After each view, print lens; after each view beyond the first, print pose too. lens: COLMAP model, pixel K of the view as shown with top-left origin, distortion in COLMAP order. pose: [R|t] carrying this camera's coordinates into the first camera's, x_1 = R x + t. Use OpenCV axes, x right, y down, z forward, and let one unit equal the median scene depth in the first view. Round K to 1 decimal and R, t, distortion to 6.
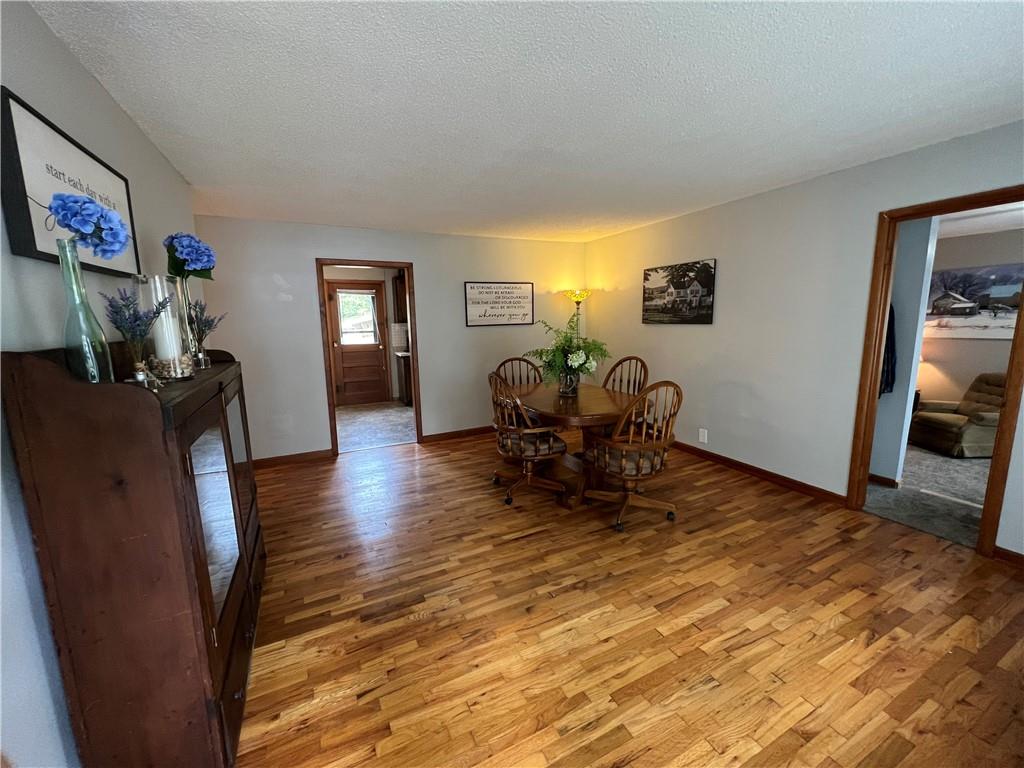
lens RADIAL K [[408.5, 0, 511.5], [0, 408.5, 382.2], [0, 0, 1]] dist [-0.002055, 0.000231]
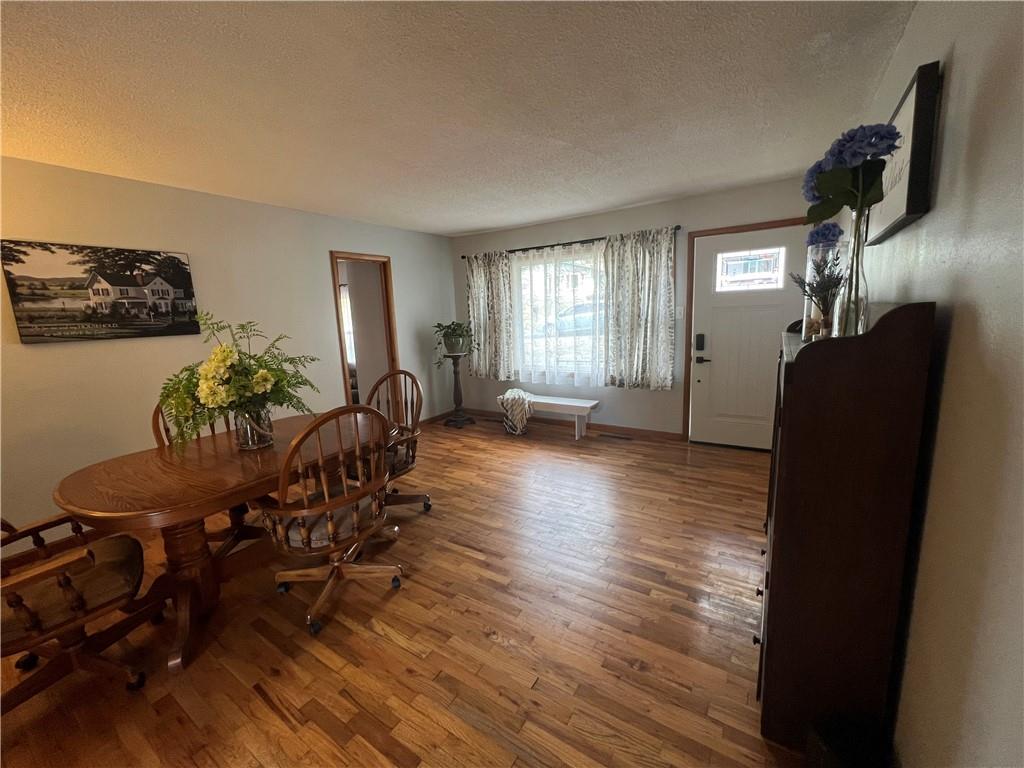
lens RADIAL K [[408.5, 0, 512.8], [0, 408.5, 381.1], [0, 0, 1]] dist [-0.002055, 0.000231]
pose [[-0.505890, -0.105624, 0.856107, -0.758989], [0.187484, 0.955285, 0.228648, -0.171914], [-0.841977, 0.276177, -0.463467, 1.244244]]
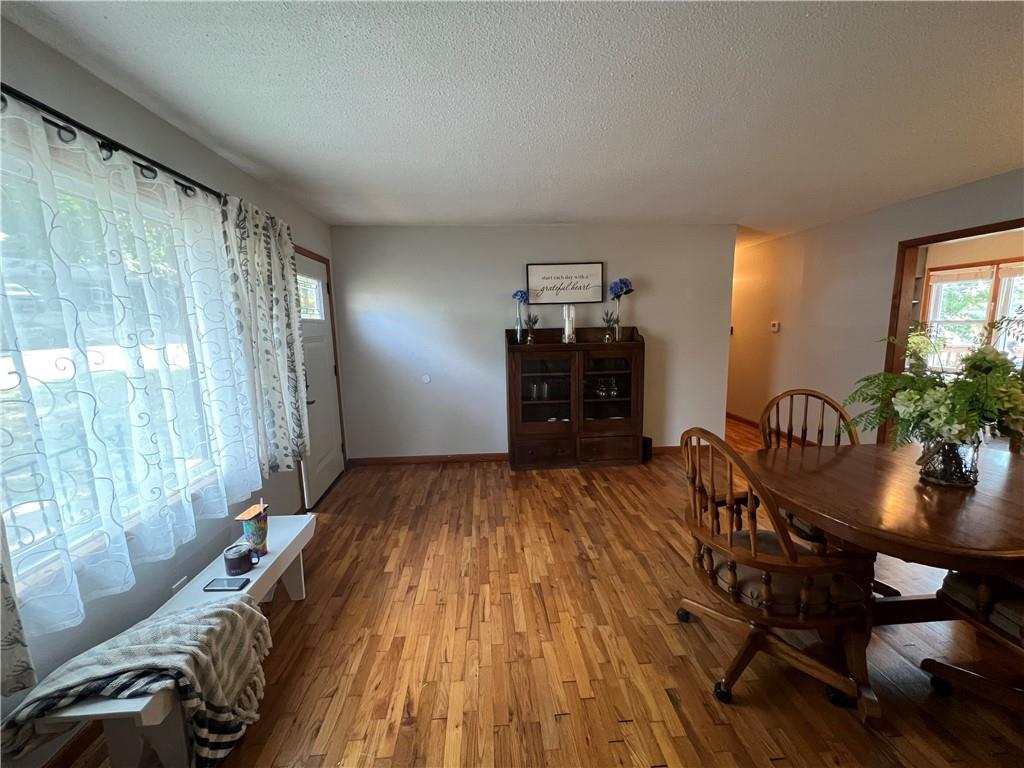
lens RADIAL K [[408.5, 0, 509.9], [0, 408.5, 385.4], [0, 0, 1]] dist [-0.002055, 0.000231]
pose [[-0.383822, 0.161576, -0.909161, 0.982983], [-0.116202, 0.968294, 0.221142, -0.157454], [0.916067, 0.190525, -0.352877, 0.914779]]
